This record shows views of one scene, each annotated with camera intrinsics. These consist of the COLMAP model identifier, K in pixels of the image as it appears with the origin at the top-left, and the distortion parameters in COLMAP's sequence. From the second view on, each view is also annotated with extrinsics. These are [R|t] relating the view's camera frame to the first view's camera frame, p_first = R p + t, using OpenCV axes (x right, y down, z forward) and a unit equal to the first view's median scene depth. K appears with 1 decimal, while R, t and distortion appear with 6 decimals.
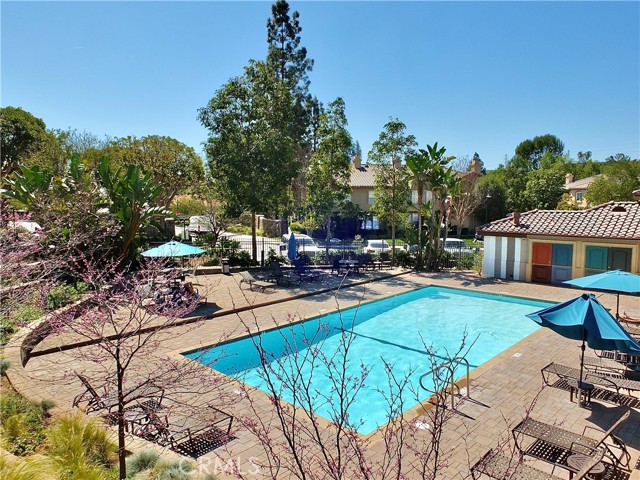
lens RADIAL K [[446.8, 0, 319.9], [0, 446.8, 241.1], [0, 0, 1]] dist [-0.024687, -0.008774]
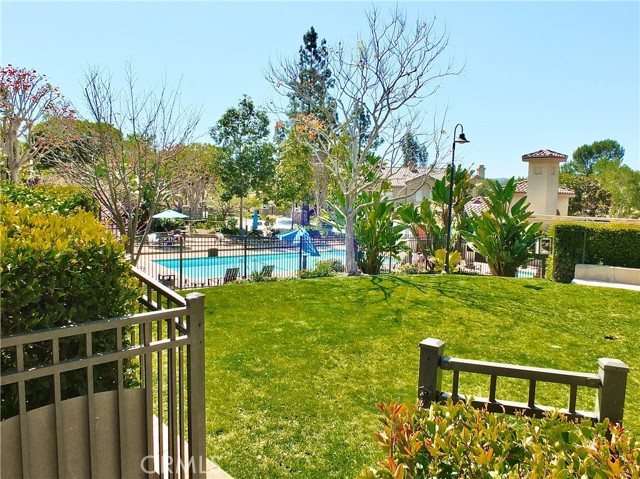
lens RADIAL K [[446.8, 0, 320.2], [0, 446.8, 238.6], [0, 0, 1]] dist [-0.024687, -0.008774]
pose [[0.983040, 0.046451, -0.177412, 0.178145], [-0.047543, 0.998867, -0.001907, 0.028494], [0.177122, 0.010310, 0.984135, -0.189079]]
